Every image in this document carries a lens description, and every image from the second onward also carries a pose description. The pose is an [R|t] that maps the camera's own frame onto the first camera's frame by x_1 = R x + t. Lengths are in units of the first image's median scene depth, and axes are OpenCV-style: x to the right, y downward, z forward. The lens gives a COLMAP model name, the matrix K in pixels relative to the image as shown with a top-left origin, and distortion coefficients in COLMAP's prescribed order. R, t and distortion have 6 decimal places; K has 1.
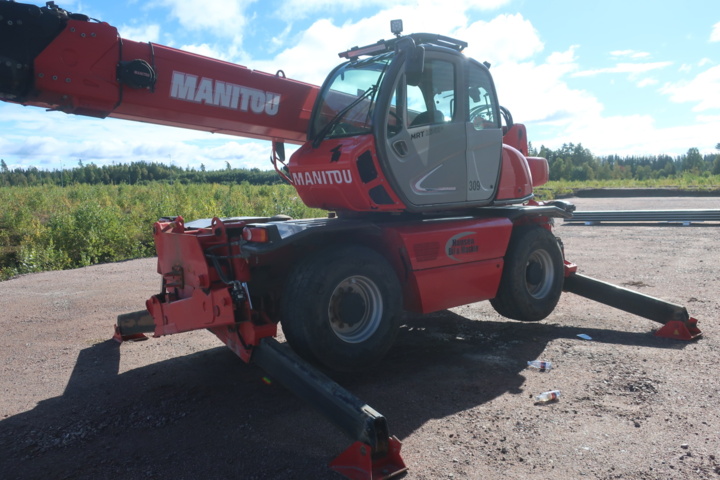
lens RADIAL K [[564.1, 0, 358.6], [0, 564.1, 240.4], [0, 0, 1]] dist [-0.001352, -0.000142]
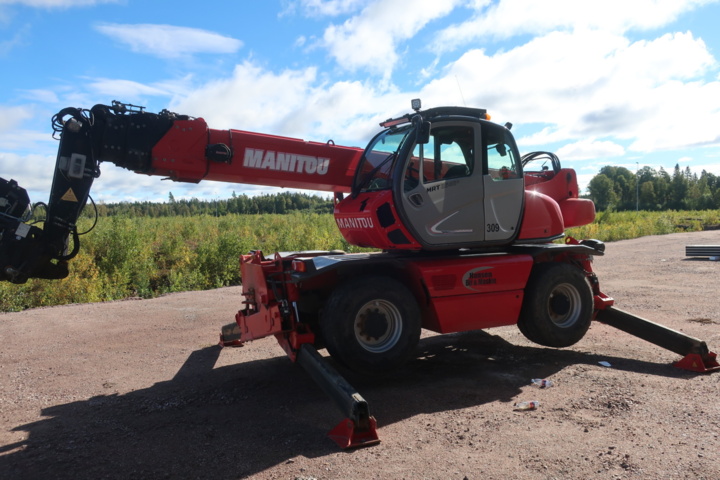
lens RADIAL K [[564.1, 0, 358.6], [0, 564.1, 240.4], [0, 0, 1]] dist [-0.001352, -0.000142]
pose [[0.971641, 0.009011, -0.236288, 0.229922], [-0.020962, 0.998622, -0.048113, -0.008027], [0.235529, 0.051702, 0.970491, -0.234602]]
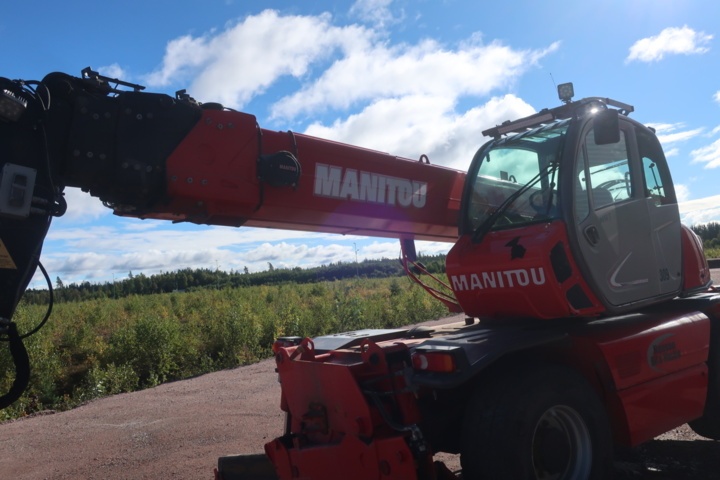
lens RADIAL K [[564.1, 0, 360.0], [0, 564.1, 240.0], [0, 0, 1]] dist [-0.001967, 0.001198]
pose [[0.995033, -0.075879, -0.064435, -0.184100], [0.064294, 0.984036, -0.165953, -0.043348], [0.075998, 0.160986, 0.984026, 0.183944]]
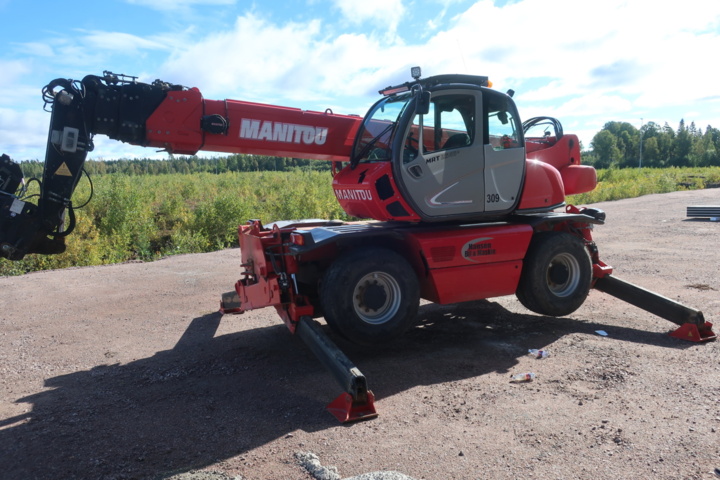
lens RADIAL K [[564.1, 0, 360.0], [0, 564.1, 240.0], [0, 0, 1]] dist [-0.001967, 0.001198]
pose [[0.971838, 0.025982, -0.234213, 0.232592], [-0.020188, 0.999429, 0.027100, -0.039576], [0.234783, -0.021609, 0.971808, -0.227432]]
